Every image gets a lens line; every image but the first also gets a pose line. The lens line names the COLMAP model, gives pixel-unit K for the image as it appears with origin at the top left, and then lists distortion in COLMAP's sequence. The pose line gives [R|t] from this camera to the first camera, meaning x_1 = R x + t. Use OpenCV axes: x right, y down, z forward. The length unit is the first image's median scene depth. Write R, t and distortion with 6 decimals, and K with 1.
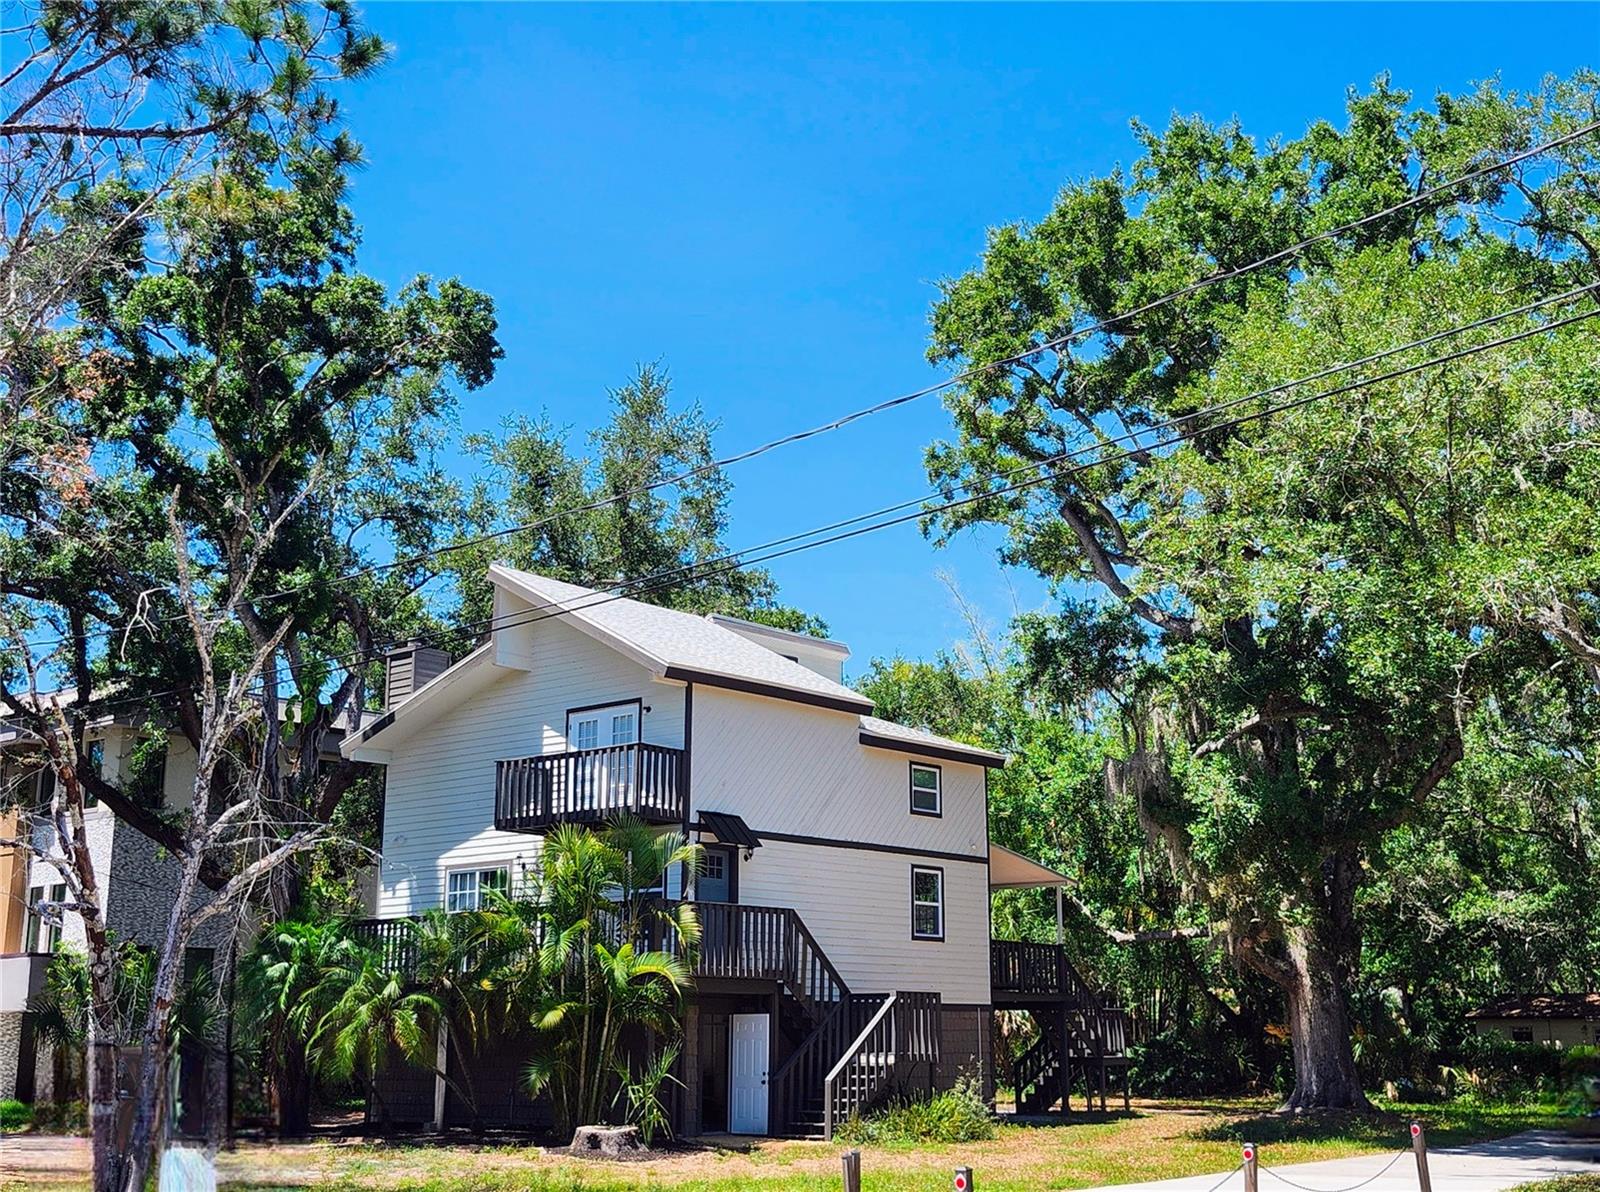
lens RADIAL K [[2071.7, 0, 800.0], [0, 2071.7, 596.0], [0, 0, 1]] dist [0.238306, -0.005528]
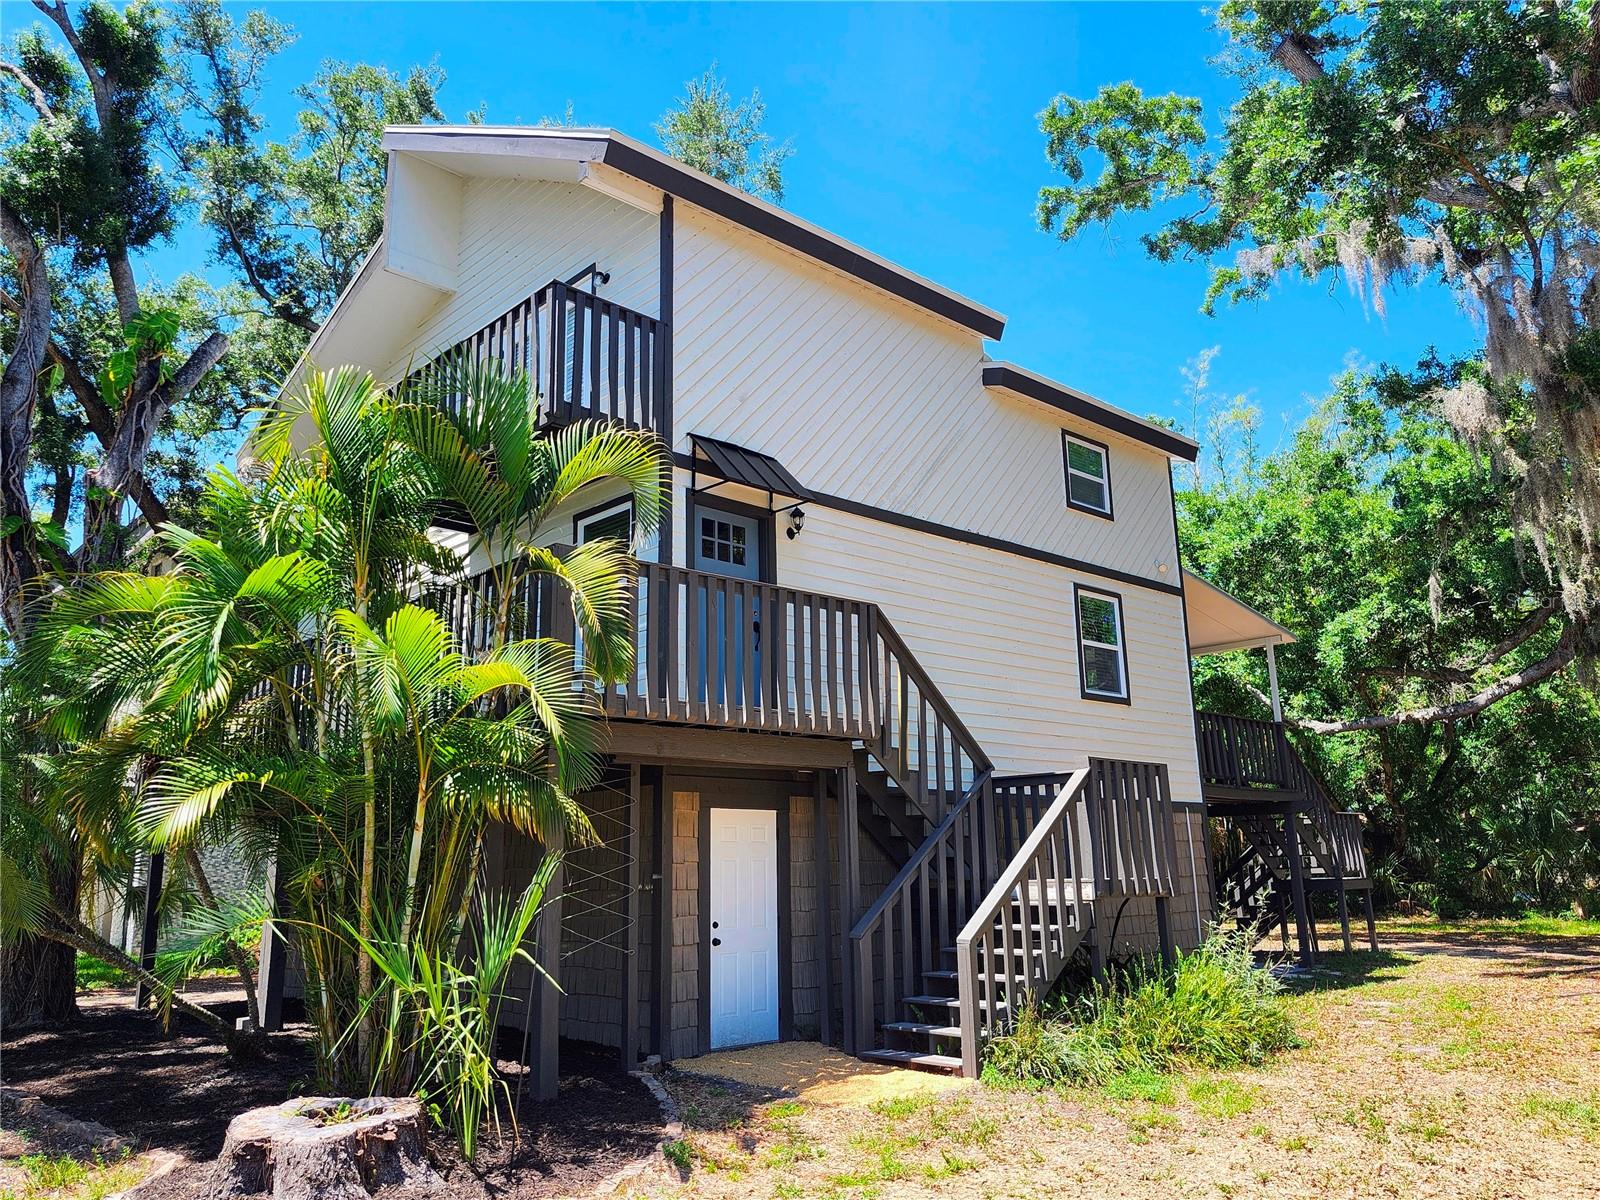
lens RADIAL K [[1139.7, 0, 800.0], [0, 1139.7, 600.0], [0, 0, 1]] dist [0.143047, -0.227064]
pose [[0.993727, -0.046297, -0.101800, 0.006614], [0.043781, 0.998681, -0.026810, 0.154230], [0.102907, 0.022185, 0.994444, 0.709587]]
